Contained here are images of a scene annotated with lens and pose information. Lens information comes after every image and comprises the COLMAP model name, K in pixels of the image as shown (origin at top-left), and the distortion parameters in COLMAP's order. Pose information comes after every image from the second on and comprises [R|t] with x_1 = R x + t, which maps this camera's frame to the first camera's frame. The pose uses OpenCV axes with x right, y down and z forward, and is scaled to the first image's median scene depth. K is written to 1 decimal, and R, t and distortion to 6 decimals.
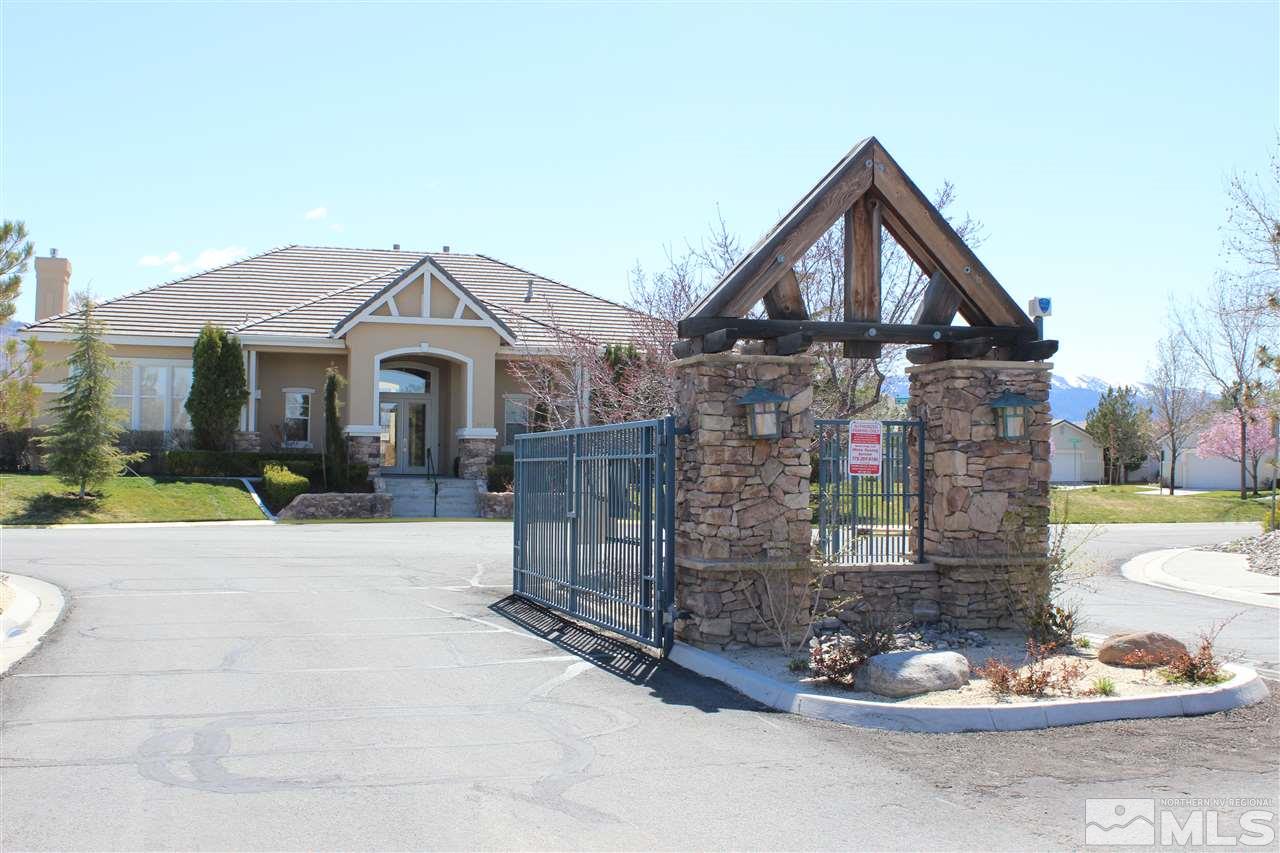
lens RADIAL K [[1056.3, 0, 640.0], [0, 1056.3, 426.5], [0, 0, 1]] dist [-0.127733, 0.000025]
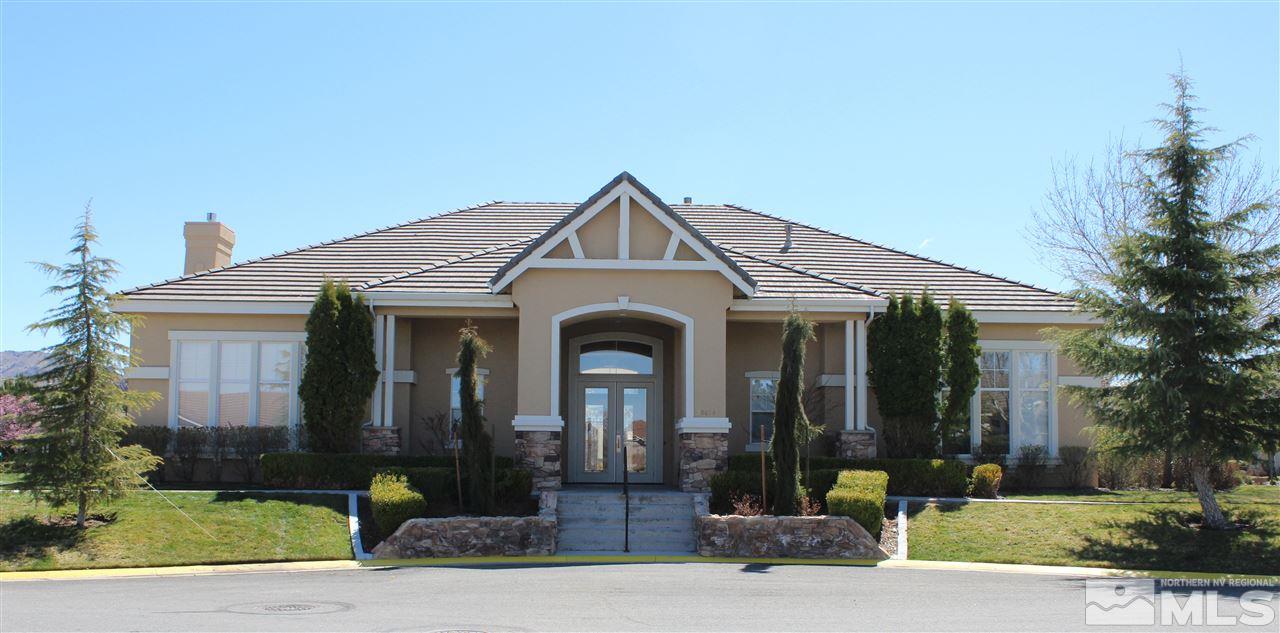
lens RADIAL K [[1152.2, 0, 640.4], [0, 1152.2, 378.2], [0, 0, 1]] dist [-0.121470, 0.000869]
pose [[0.967929, -0.023349, -0.250136, -0.004067], [0.013399, 0.999052, -0.041409, 0.006842], [0.250866, 0.036729, 0.967325, 0.275056]]
